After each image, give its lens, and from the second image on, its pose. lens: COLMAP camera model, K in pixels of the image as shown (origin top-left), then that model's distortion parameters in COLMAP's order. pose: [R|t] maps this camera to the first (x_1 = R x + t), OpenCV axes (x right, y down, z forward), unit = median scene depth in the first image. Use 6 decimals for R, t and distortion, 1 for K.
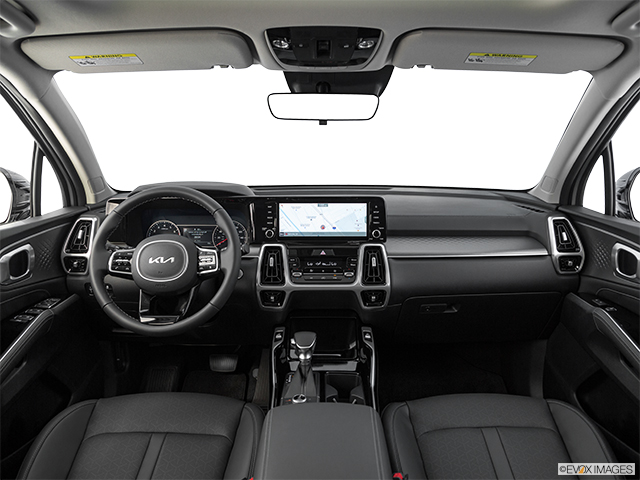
lens RADIAL K [[463.5, 0, 322.0], [0, 463.5, 243.0], [0, 0, 1]] dist [-0.010145, 0.011437]
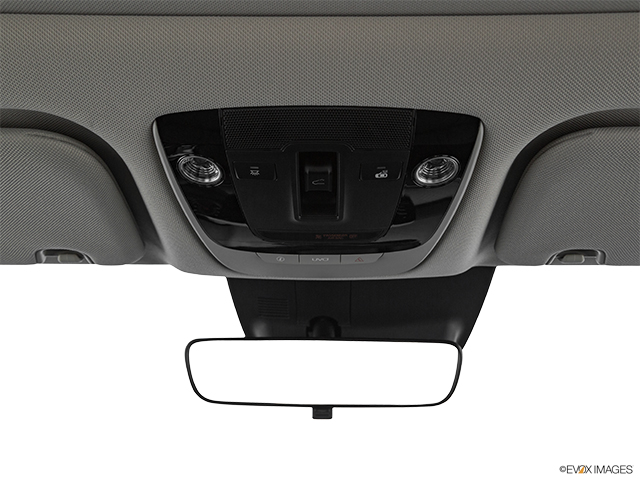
lens RADIAL K [[630.1, 0, 320.4], [0, 630.1, 240.4], [0, 0, 1]] dist [0.120526, 0.000000]
pose [[0.999750, 0.003764, -0.022024, 0.013950], [-0.015201, 0.837015, -0.546969, -0.095545], [0.016375, 0.547168, 0.836863, 0.521927]]
